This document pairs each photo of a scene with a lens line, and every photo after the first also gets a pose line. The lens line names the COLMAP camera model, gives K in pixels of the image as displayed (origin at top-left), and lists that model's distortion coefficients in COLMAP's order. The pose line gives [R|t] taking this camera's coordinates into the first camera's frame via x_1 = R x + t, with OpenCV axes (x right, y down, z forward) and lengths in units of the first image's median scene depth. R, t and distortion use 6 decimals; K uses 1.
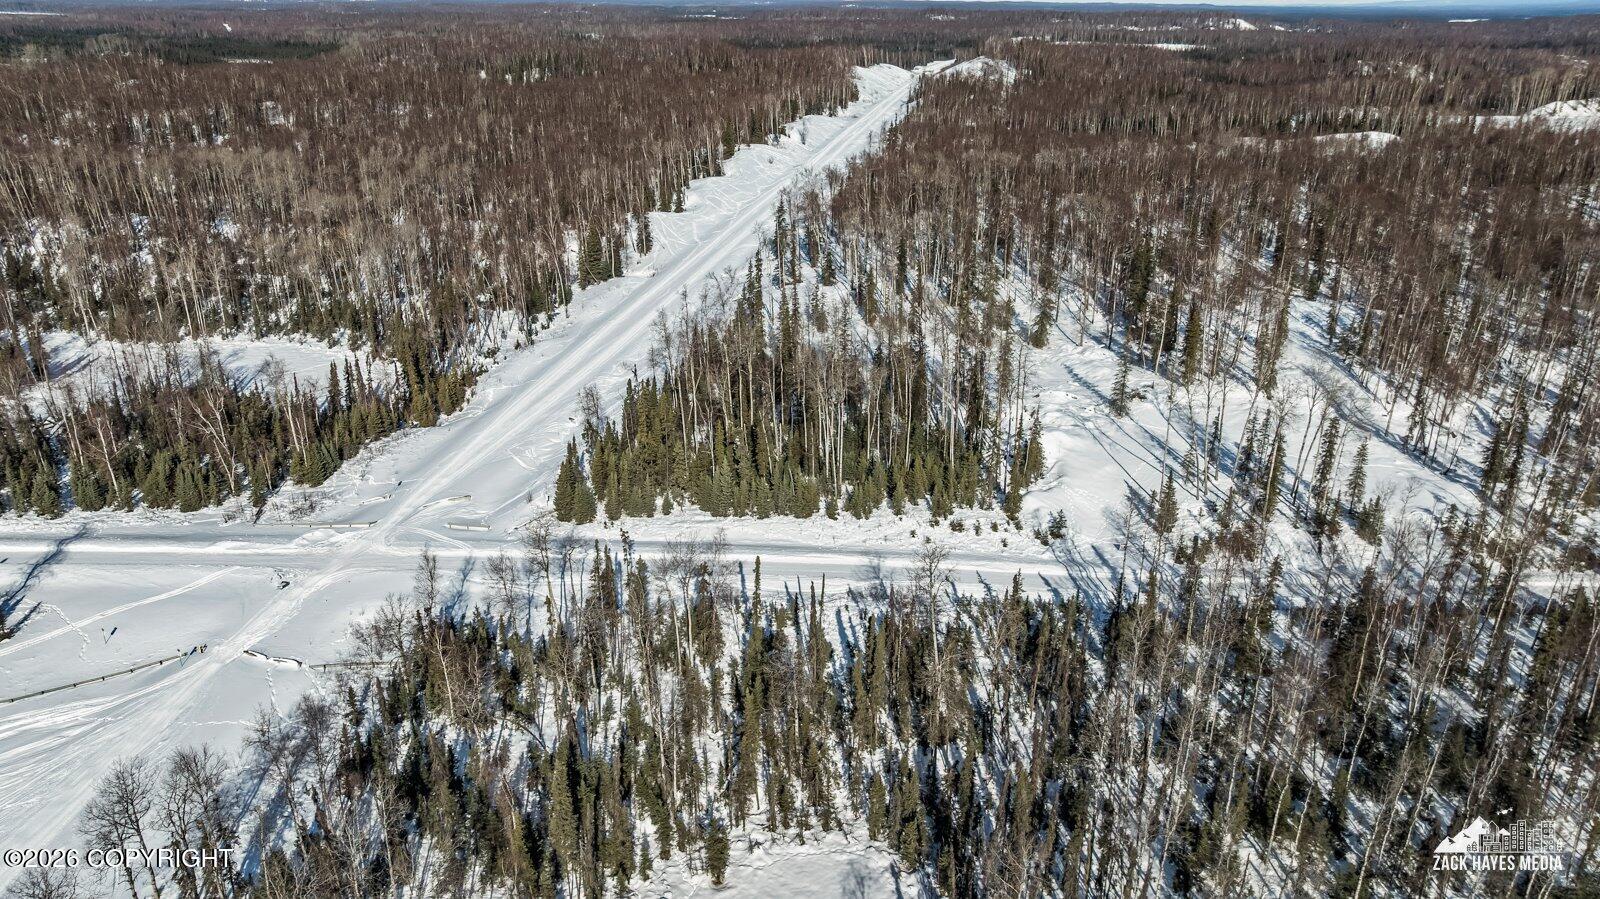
lens RADIAL K [[1130.8, 0, 787.9], [0, 1130.8, 447.1], [0, 0, 1]] dist [-0.029001, 0.021488]
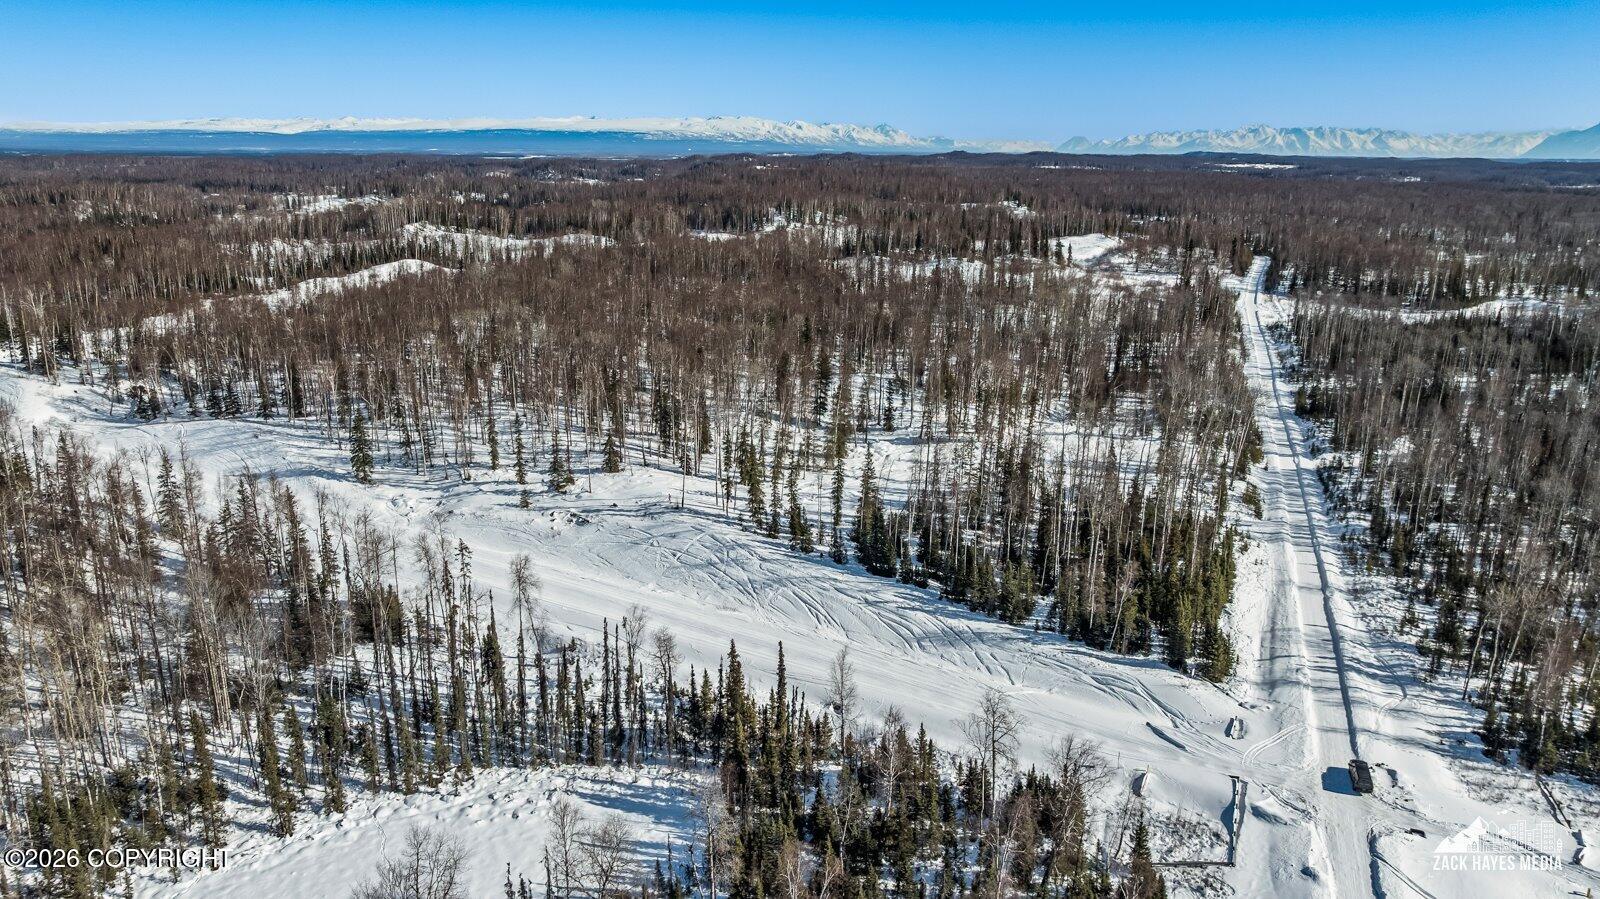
lens RADIAL K [[1130.8, 0, 810.7], [0, 1130.8, 459.0], [0, 0, 1]] dist [-0.029001, 0.021488]
pose [[0.343618, -0.251130, 0.904909, -1.133155], [0.339525, 0.931623, 0.129617, -0.352249], [-0.875585, 0.262701, 0.405388, 0.862182]]
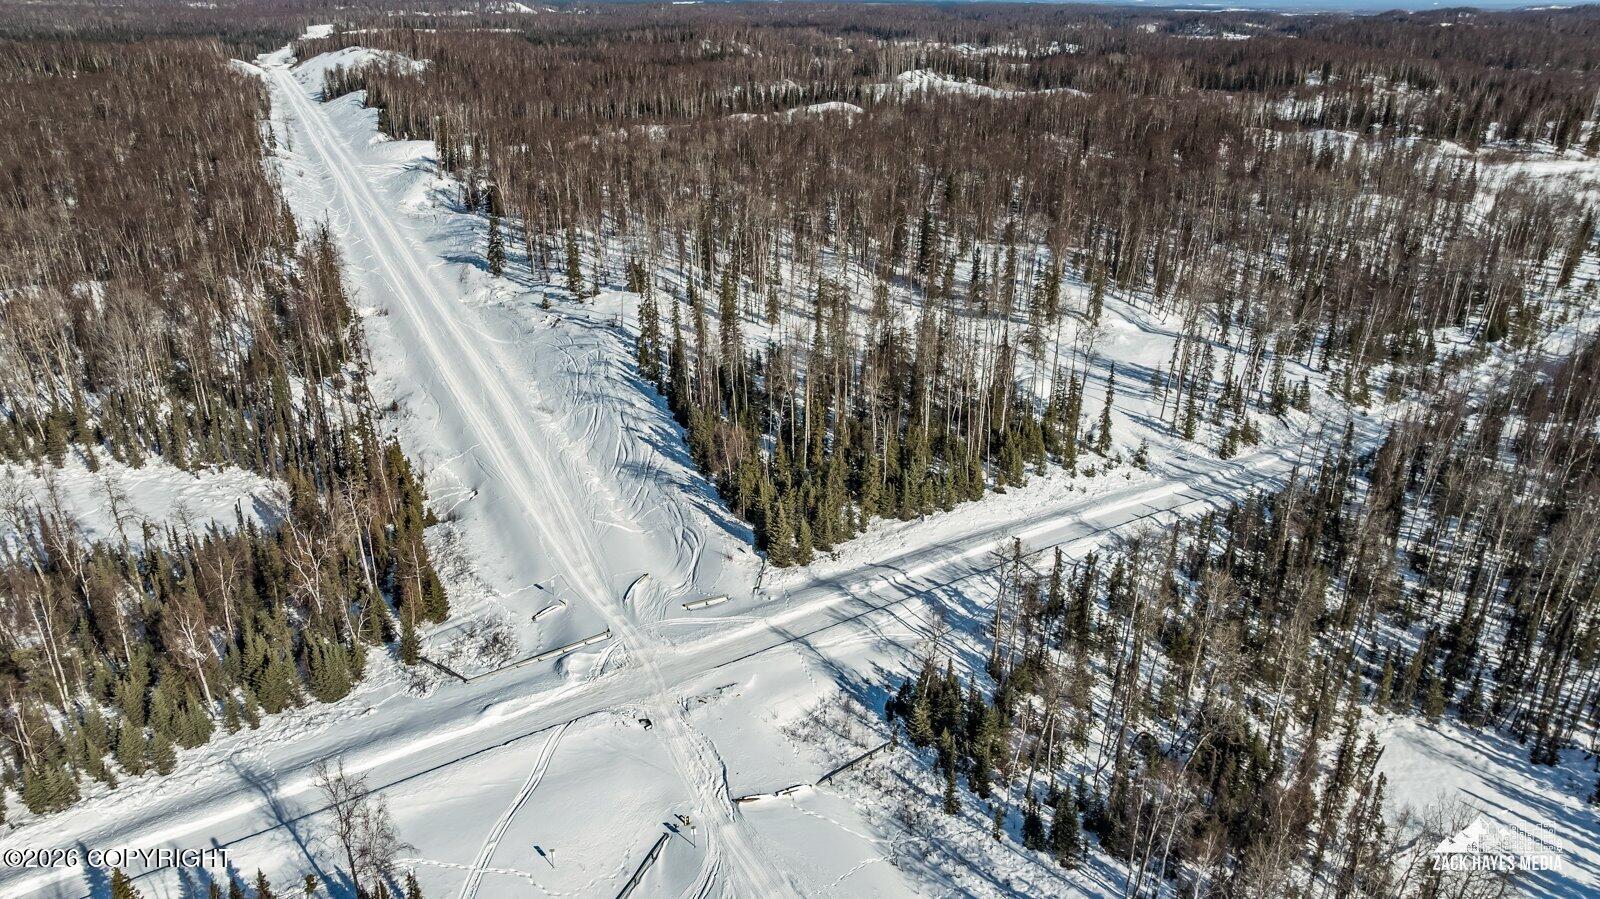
lens RADIAL K [[1130.8, 0, 801.9], [0, 1130.8, 450.9], [0, 0, 1]] dist [-0.029001, 0.021488]
pose [[0.809053, -0.218288, 0.545696, -0.663820], [0.209804, 0.974564, 0.078787, -0.095762], [-0.549014, 0.050746, 0.834271, 0.220899]]
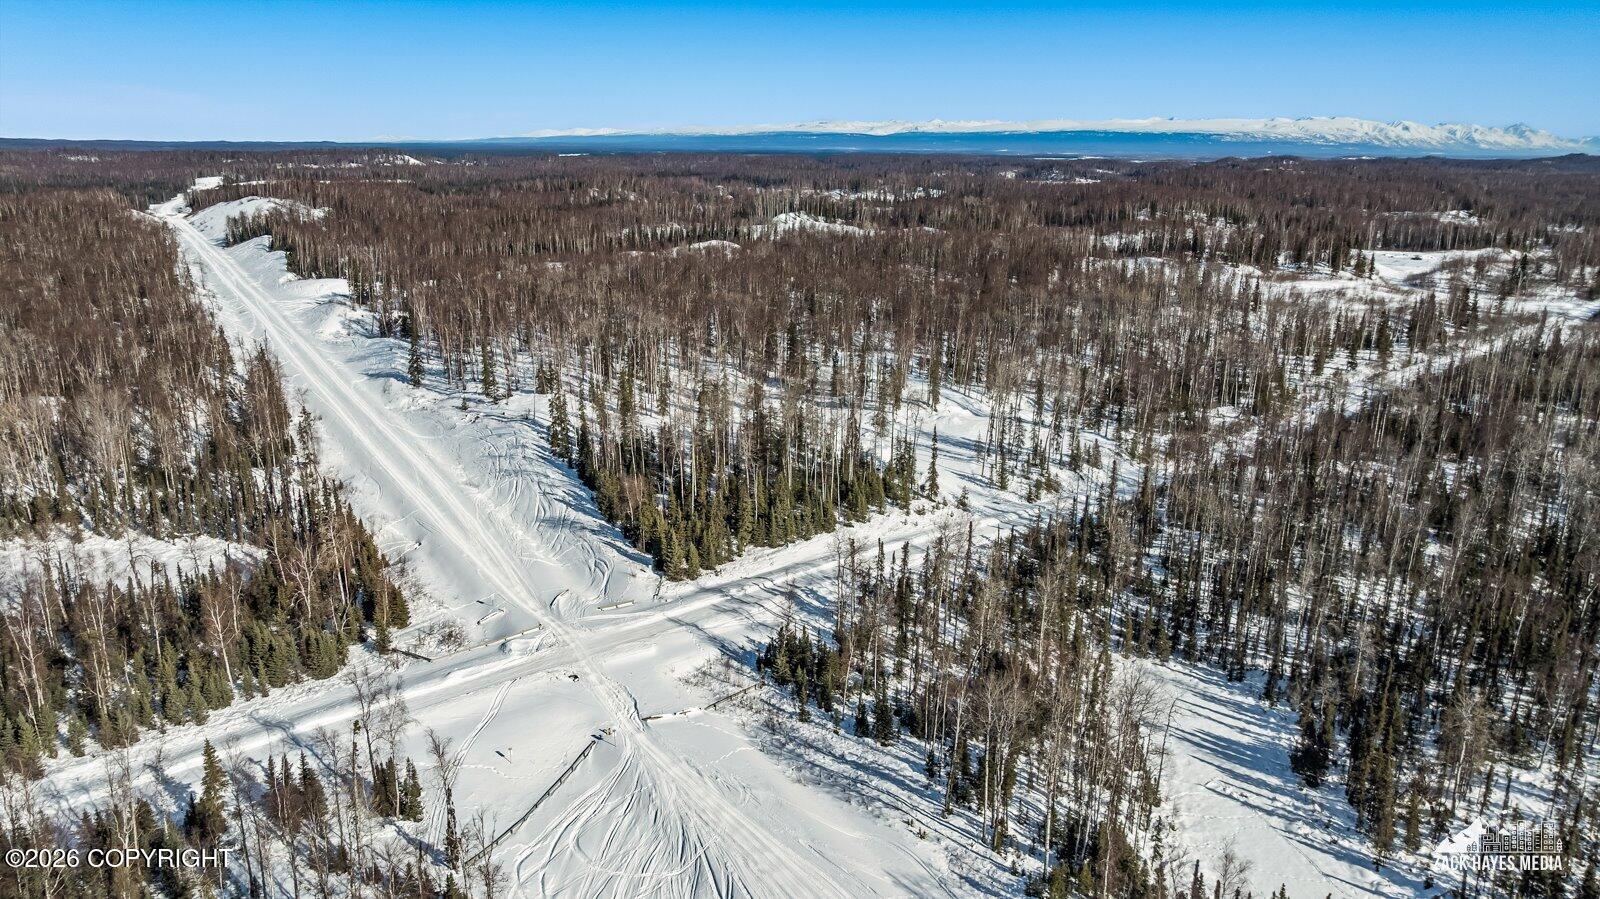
lens RADIAL K [[1130.8, 0, 804.0], [0, 1130.8, 444.2], [0, 0, 1]] dist [-0.029001, 0.021488]
pose [[0.744806, -0.169927, 0.645282, -0.822539], [0.241409, 0.970147, -0.023167, -0.013542], [-0.622081, 0.173032, 0.763593, 0.008327]]
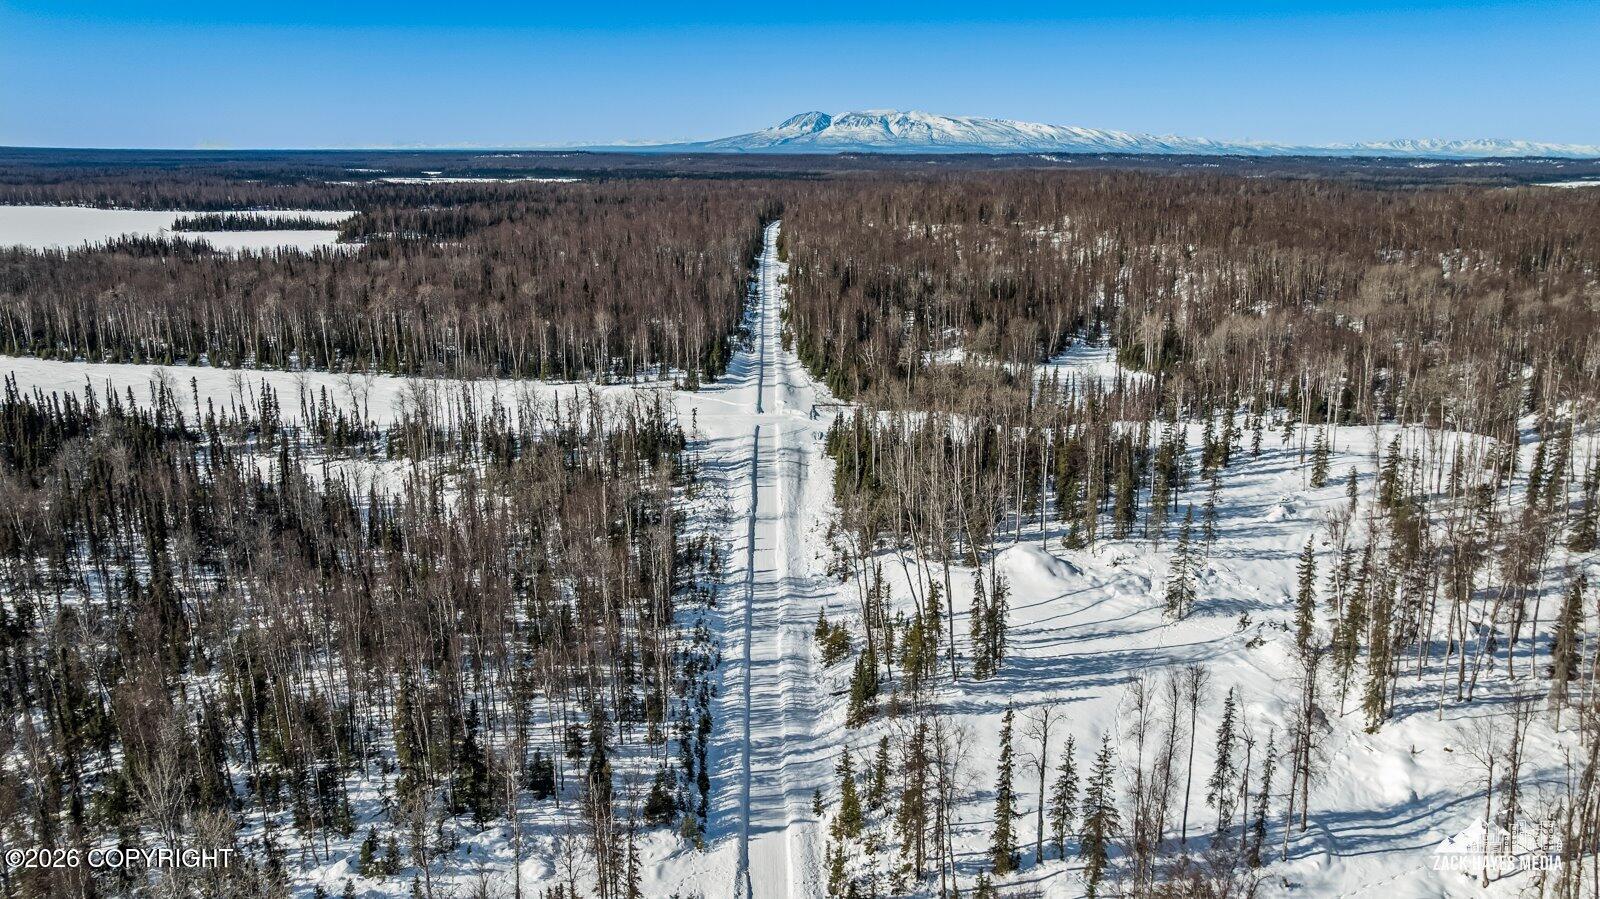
lens RADIAL K [[1130.8, 0, 798.8], [0, 1130.8, 437.3], [0, 0, 1]] dist [-0.029001, 0.021488]
pose [[0.033000, 0.230263, -0.972569, 1.231354], [-0.363094, 0.909374, 0.202981, -0.238719], [0.931168, 0.346436, 0.113617, 0.781403]]
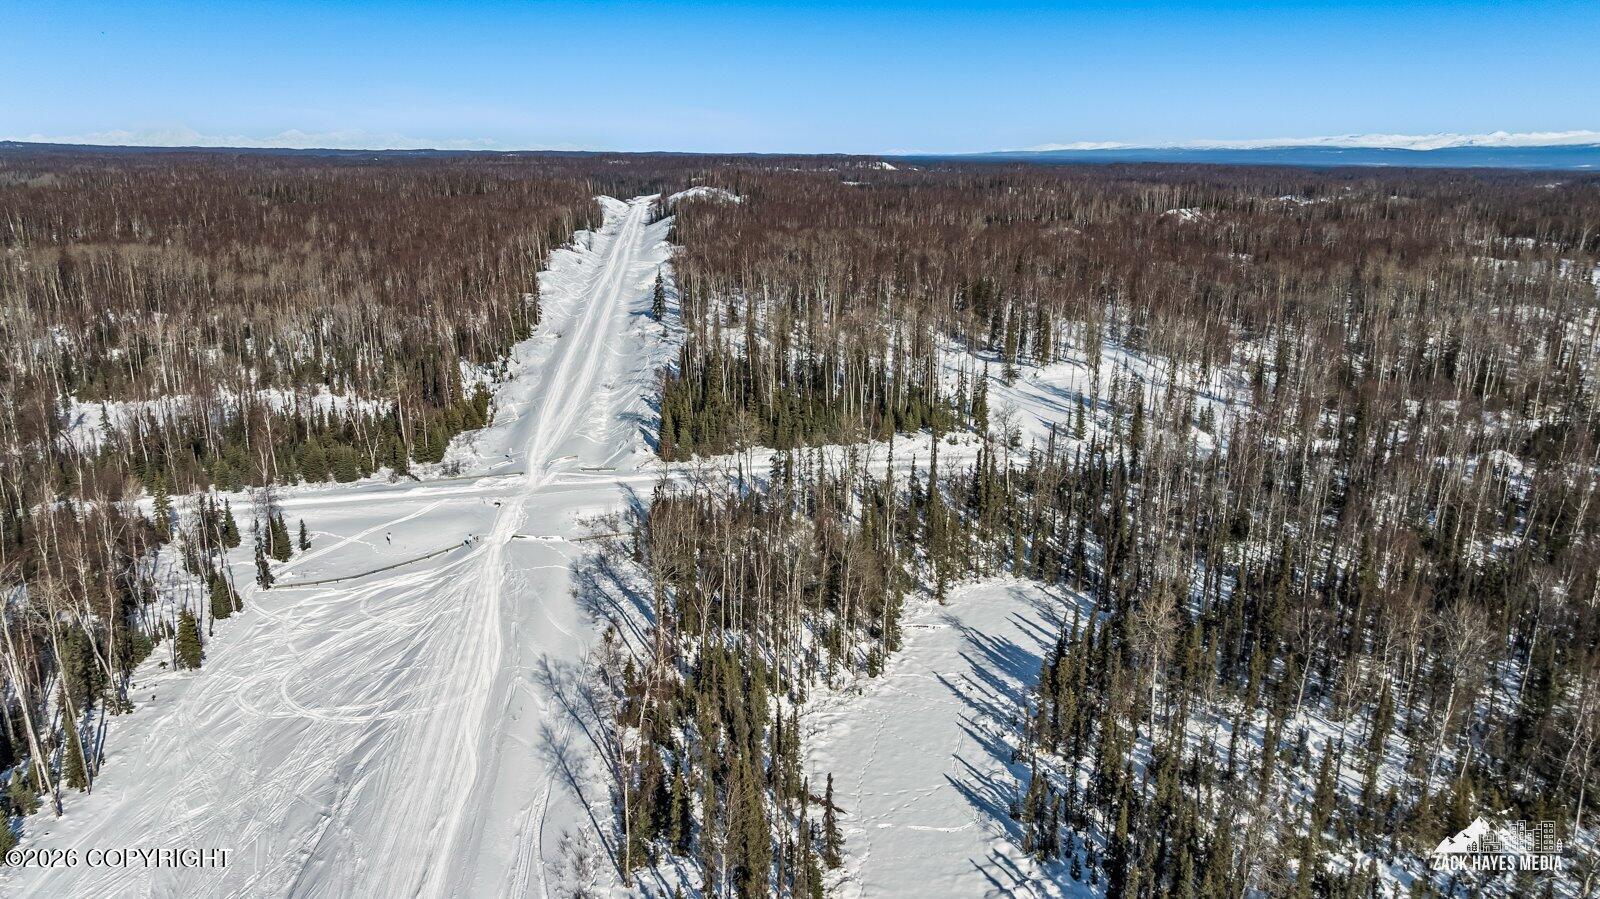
lens RADIAL K [[1130.8, 0, 795.6], [0, 1130.8, 457.4], [0, 0, 1]] dist [-0.029001, 0.021488]
pose [[0.955693, -0.073169, 0.285126, -0.425099], [0.104927, 0.989666, -0.097731, 0.200312], [-0.275029, 0.123319, 0.953495, -0.272630]]
